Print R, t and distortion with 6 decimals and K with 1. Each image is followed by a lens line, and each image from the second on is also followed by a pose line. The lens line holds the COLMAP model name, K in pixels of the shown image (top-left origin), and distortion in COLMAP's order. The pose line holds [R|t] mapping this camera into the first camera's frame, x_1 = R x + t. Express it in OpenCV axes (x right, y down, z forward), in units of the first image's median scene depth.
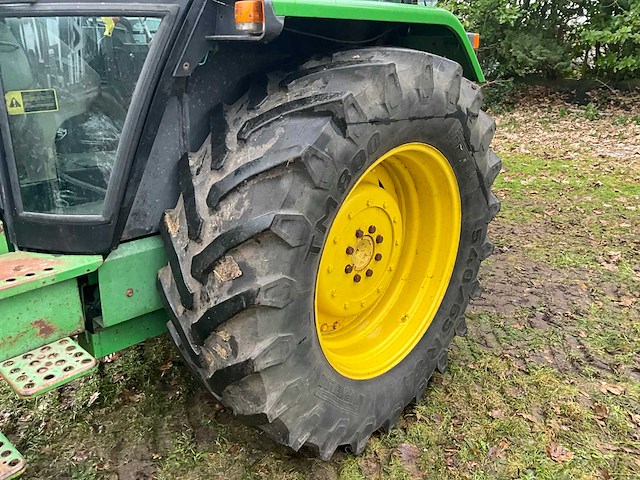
lens RADIAL K [[519.4, 0, 320.0], [0, 519.4, 240.0], [0, 0, 1]] dist [0.084663, -0.148361]
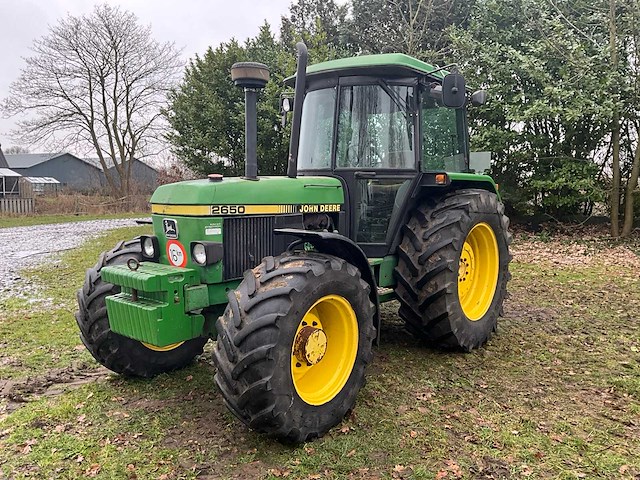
lens RADIAL K [[519.4, 0, 320.0], [0, 519.4, 240.0], [0, 0, 1]] dist [0.084663, -0.148361]
pose [[0.997993, -0.004003, 0.063198, -0.945180], [0.020439, 0.964947, -0.261647, 0.668268], [-0.059935, 0.262414, 0.963092, -1.717589]]
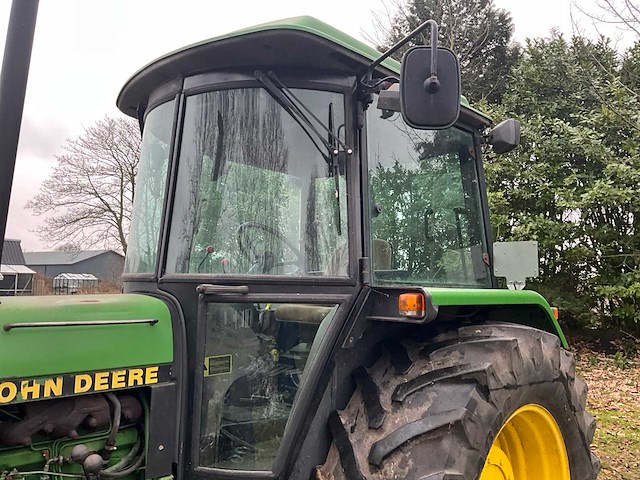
lens RADIAL K [[519.4, 0, 320.0], [0, 519.4, 240.0], [0, 0, 1]] dist [0.084663, -0.148361]
pose [[0.999706, 0.007772, -0.022952, -0.287953], [-0.016976, 0.900522, -0.434479, -0.006775], [0.017292, 0.434741, 0.900389, -0.204634]]
